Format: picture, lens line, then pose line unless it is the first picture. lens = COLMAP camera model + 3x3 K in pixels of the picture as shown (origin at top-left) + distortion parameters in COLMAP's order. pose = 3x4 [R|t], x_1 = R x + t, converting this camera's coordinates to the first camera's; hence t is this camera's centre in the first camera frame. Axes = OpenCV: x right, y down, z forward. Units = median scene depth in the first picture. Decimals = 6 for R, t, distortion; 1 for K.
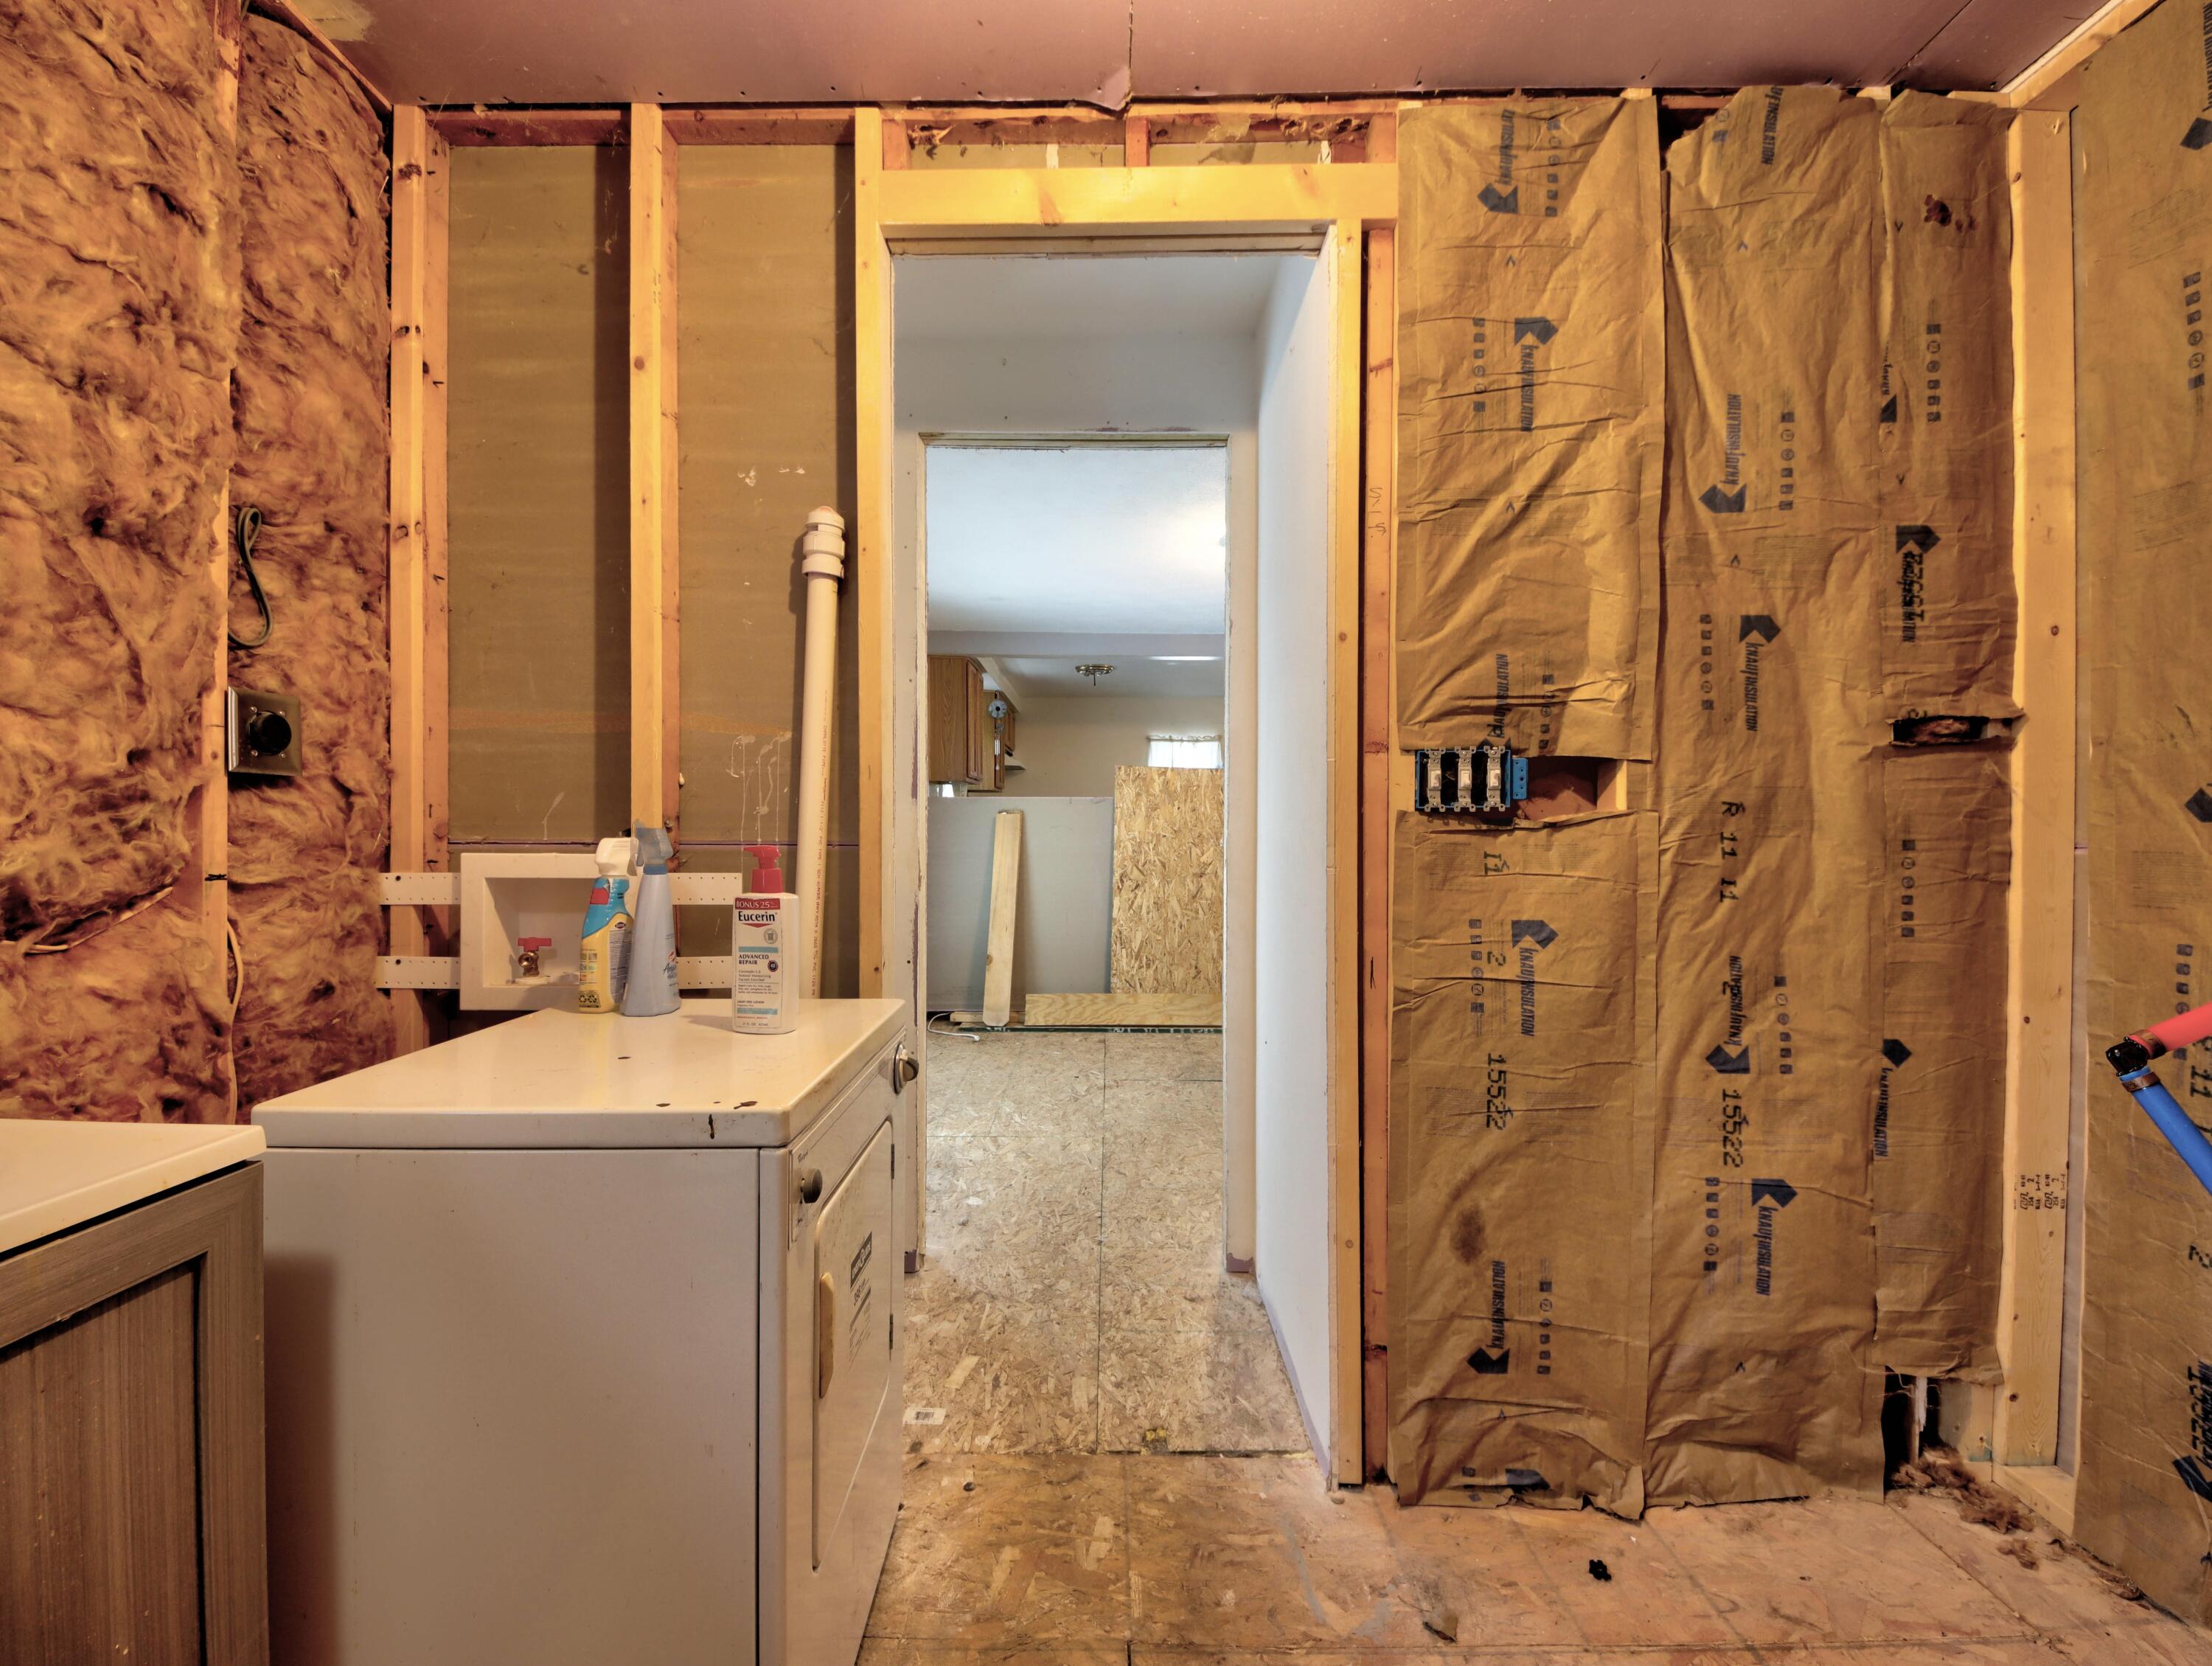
lens RADIAL K [[957.5, 0, 1106.1], [0, 957.5, 837.0], [0, 0, 1]] dist [0.019434, -0.017840]
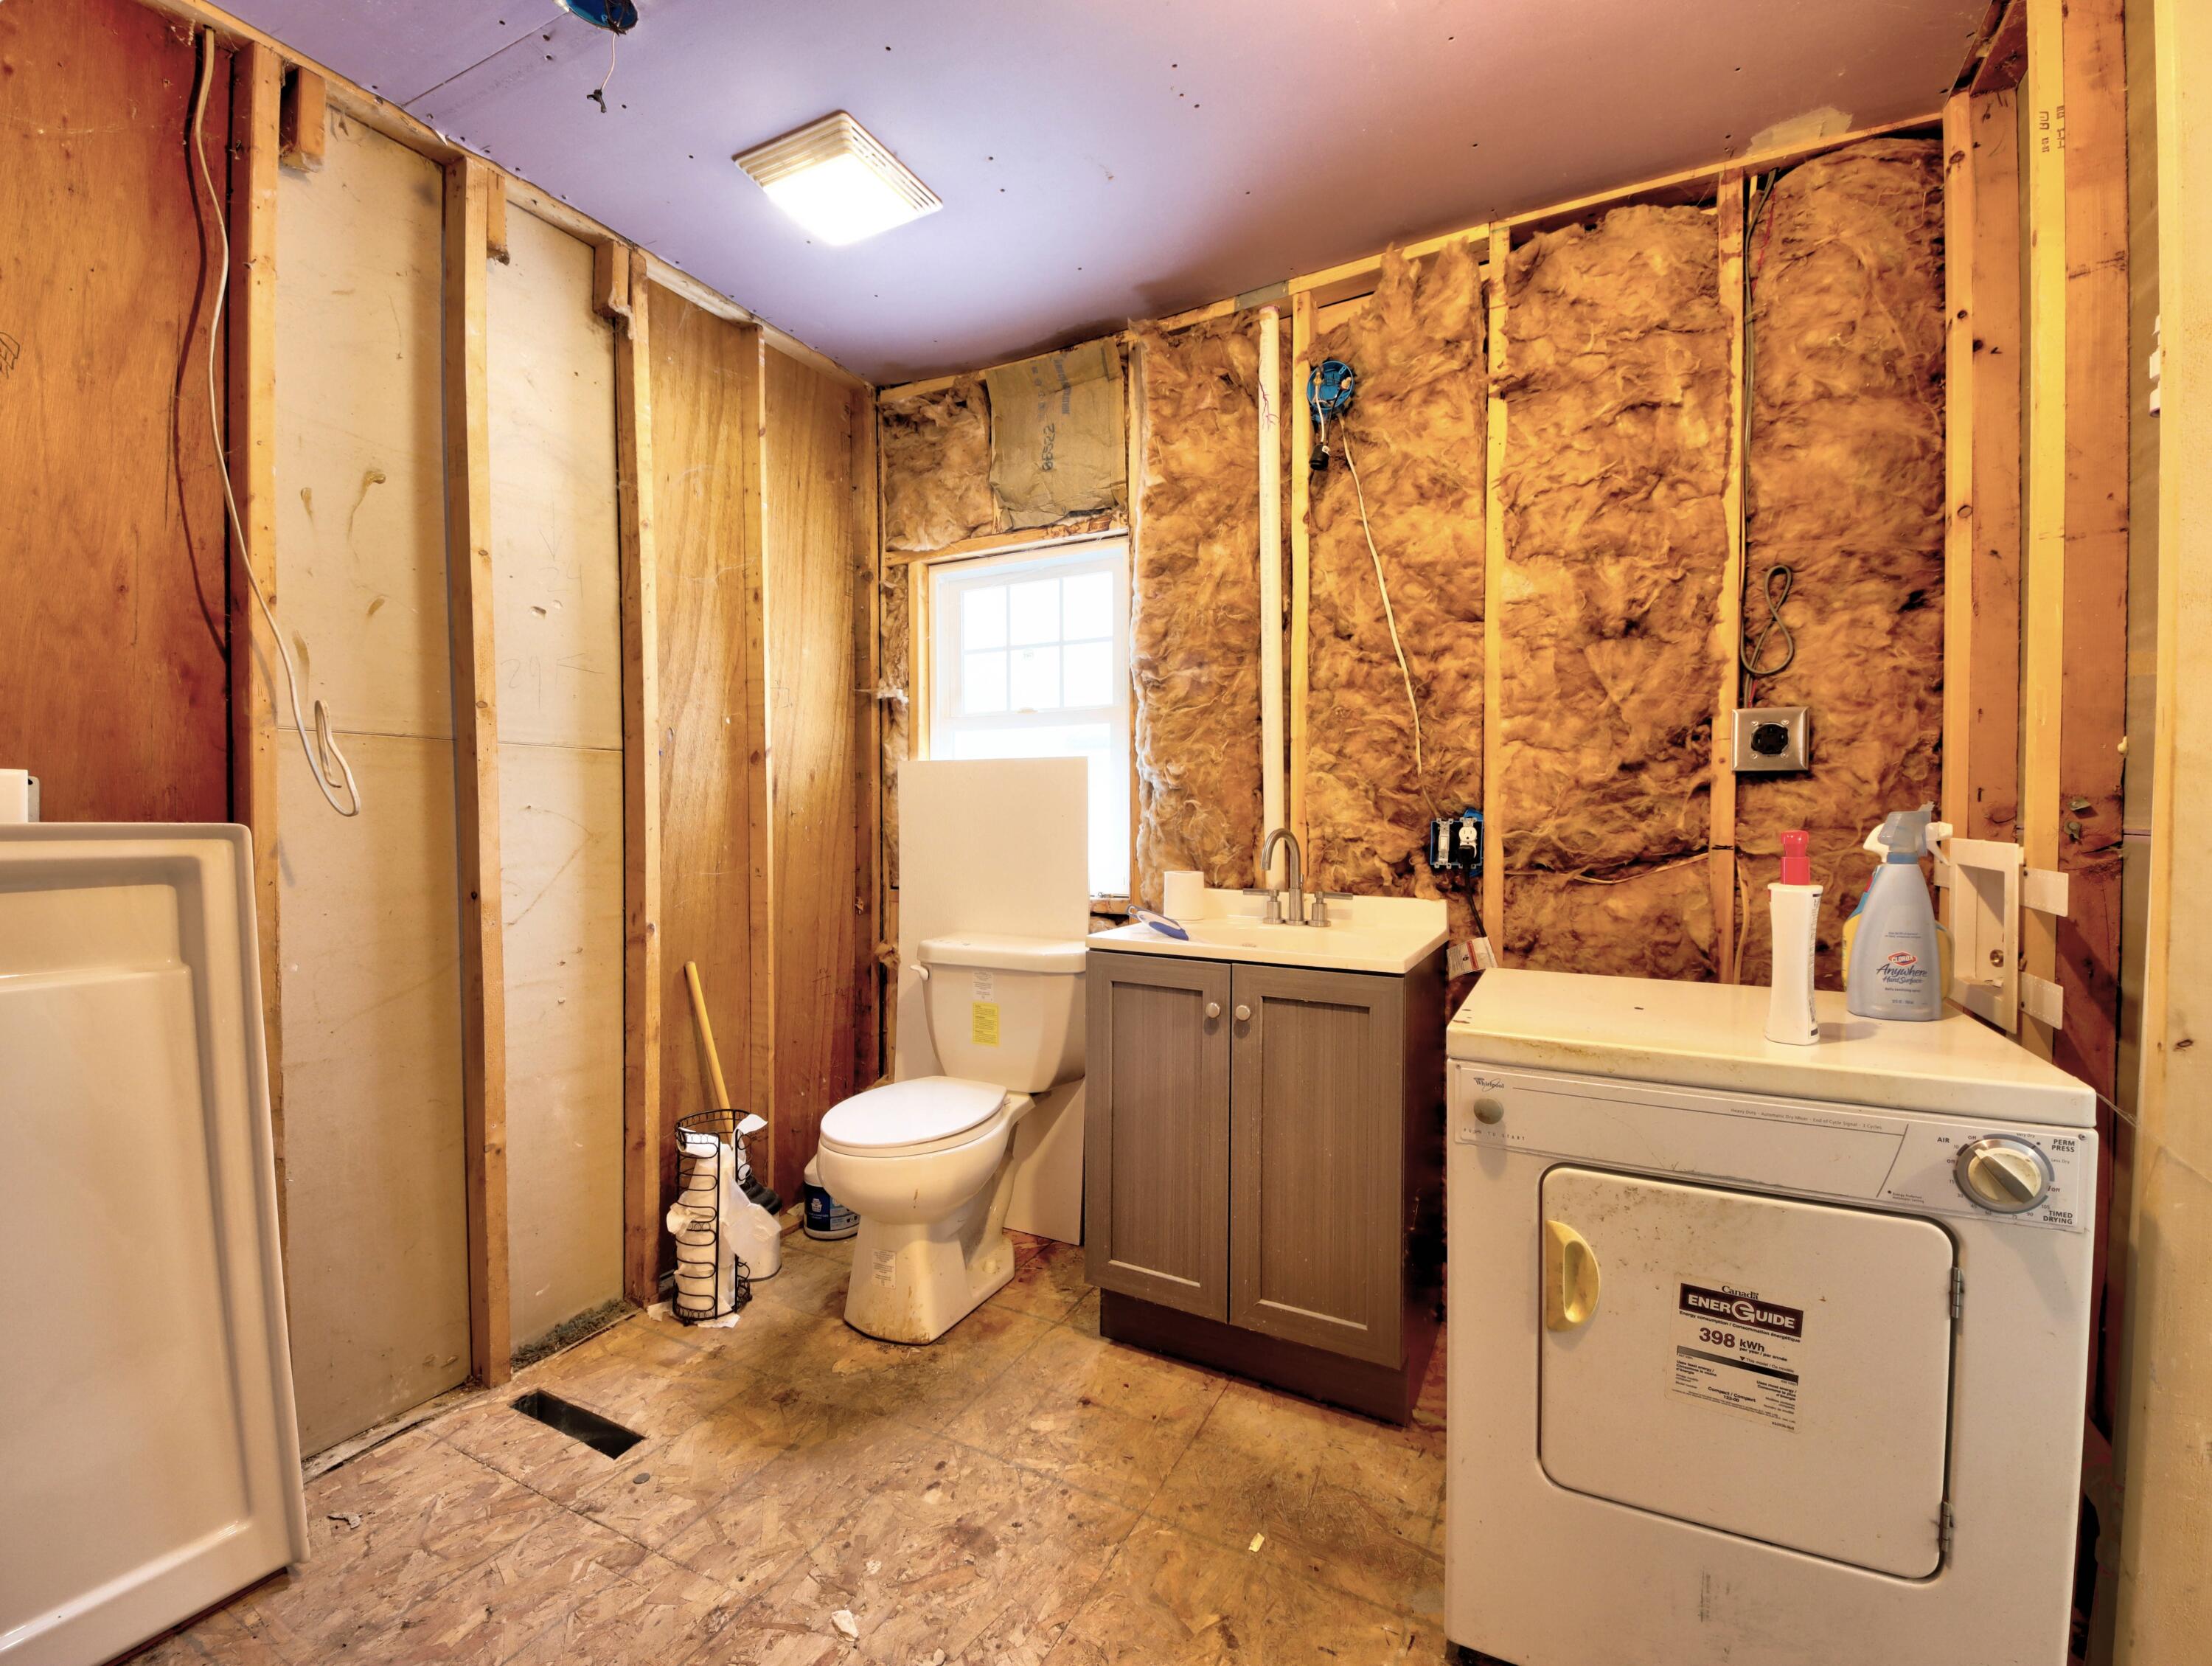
lens RADIAL K [[970.5, 0, 1099.3], [0, 970.5, 836.0], [0, 0, 1]] dist [0.056045, -0.042649]
pose [[-0.446028, 0.020637, -0.894781, 0.817184], [-0.008407, 0.999593, 0.027245, -0.006732], [0.894979, 0.019674, -0.445674, 0.884466]]
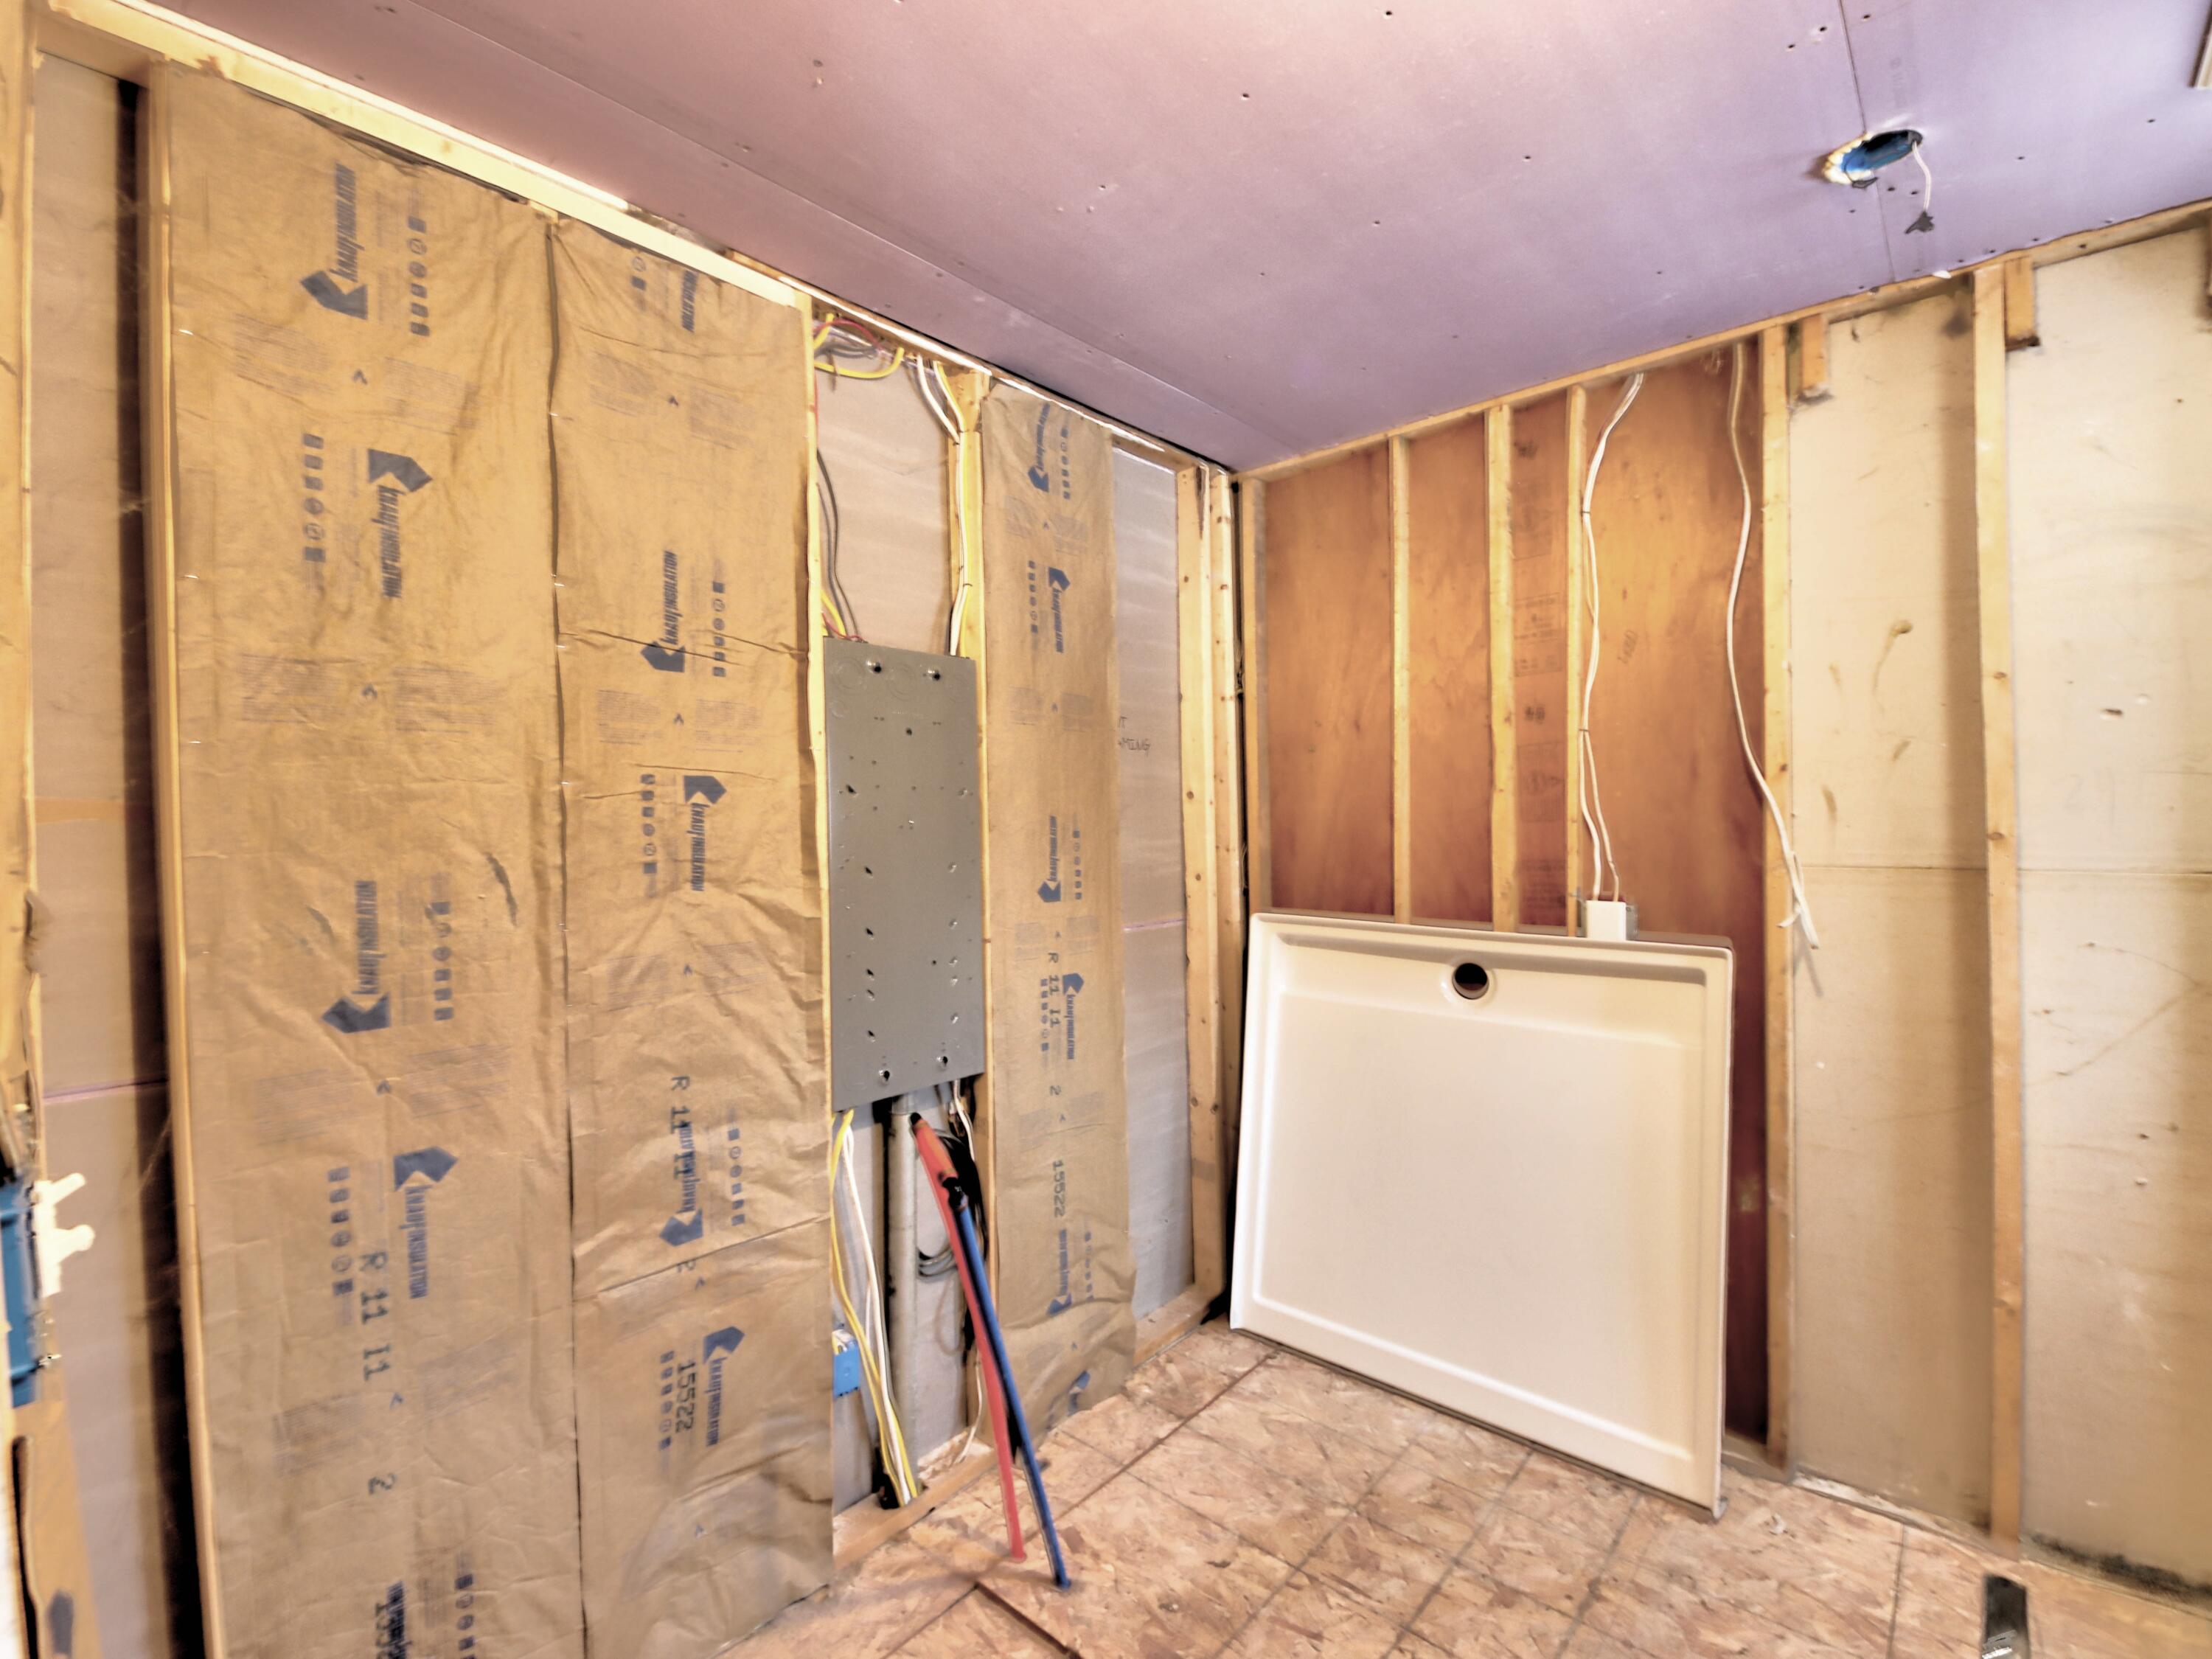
lens RADIAL K [[970.4, 0, 1099.3], [0, 970.4, 832.5], [0, 0, 1]] dist [0.056045, -0.042649]
pose [[-0.741107, 0.004911, 0.671369, -0.049053], [0.029278, 0.999258, 0.025011, -0.222025], [-0.670749, 0.038192, -0.740701, 1.255743]]
